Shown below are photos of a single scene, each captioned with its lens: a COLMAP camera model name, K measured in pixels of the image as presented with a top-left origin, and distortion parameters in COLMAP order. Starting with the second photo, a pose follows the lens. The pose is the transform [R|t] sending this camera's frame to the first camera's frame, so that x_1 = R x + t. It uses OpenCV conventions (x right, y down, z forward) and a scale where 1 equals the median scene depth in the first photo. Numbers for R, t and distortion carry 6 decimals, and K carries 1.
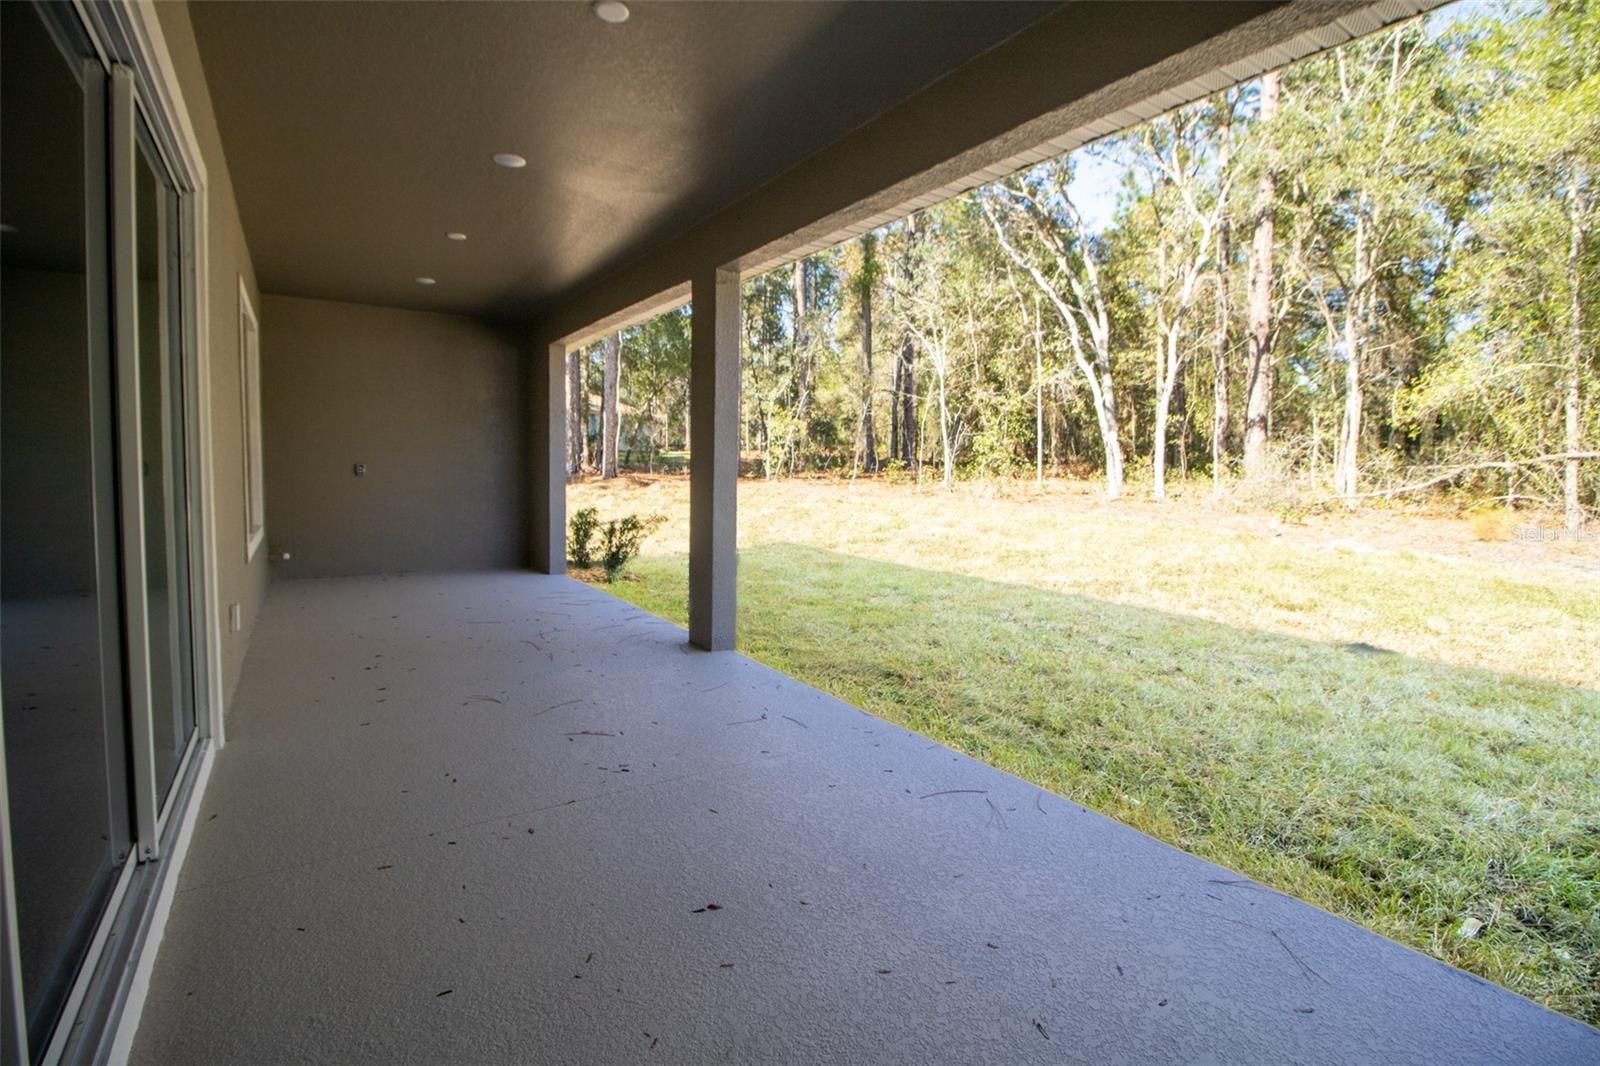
lens RADIAL K [[781.2, 0, 805.1], [0, 781.2, 506.0], [0, 0, 1]] dist [0.001286, -0.014675]
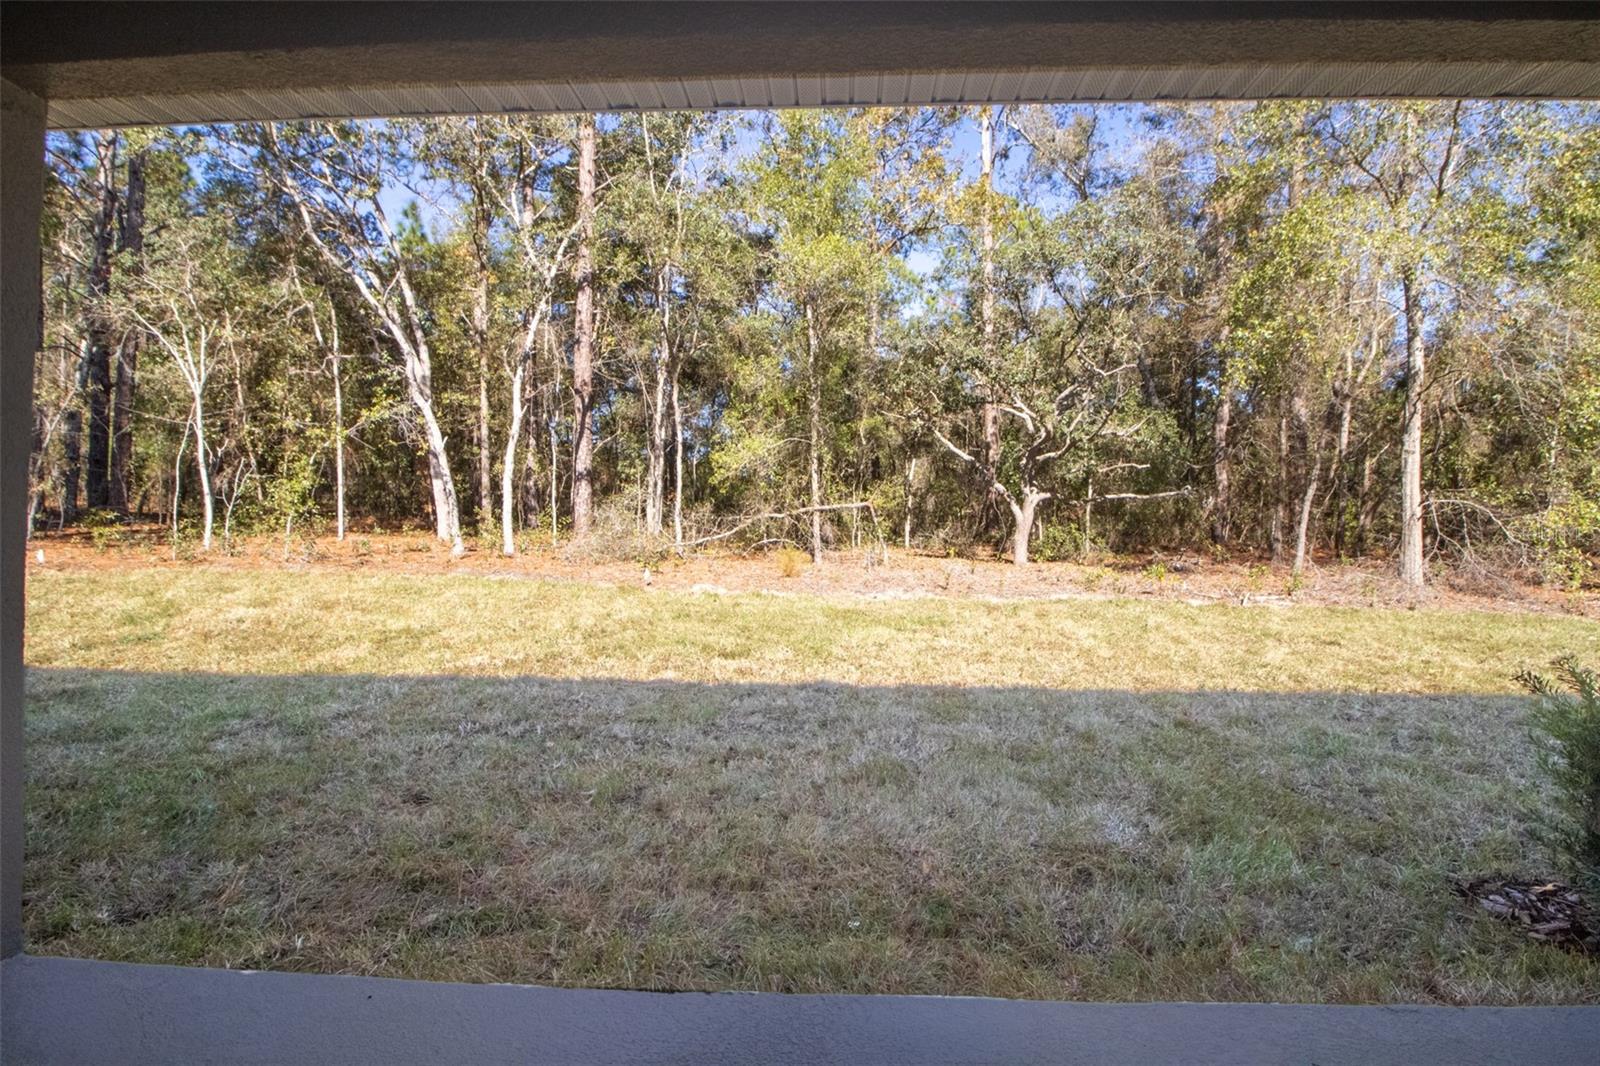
lens RADIAL K [[765.6, 0, 795.9], [0, 765.6, 504.0], [0, 0, 1]] dist [-0.010087, -0.000765]
pose [[0.586854, 0.010458, 0.809625, -0.078607], [0.044350, 0.998000, -0.045038, -0.010989], [-0.808477, 0.062338, 0.585217, 0.180481]]
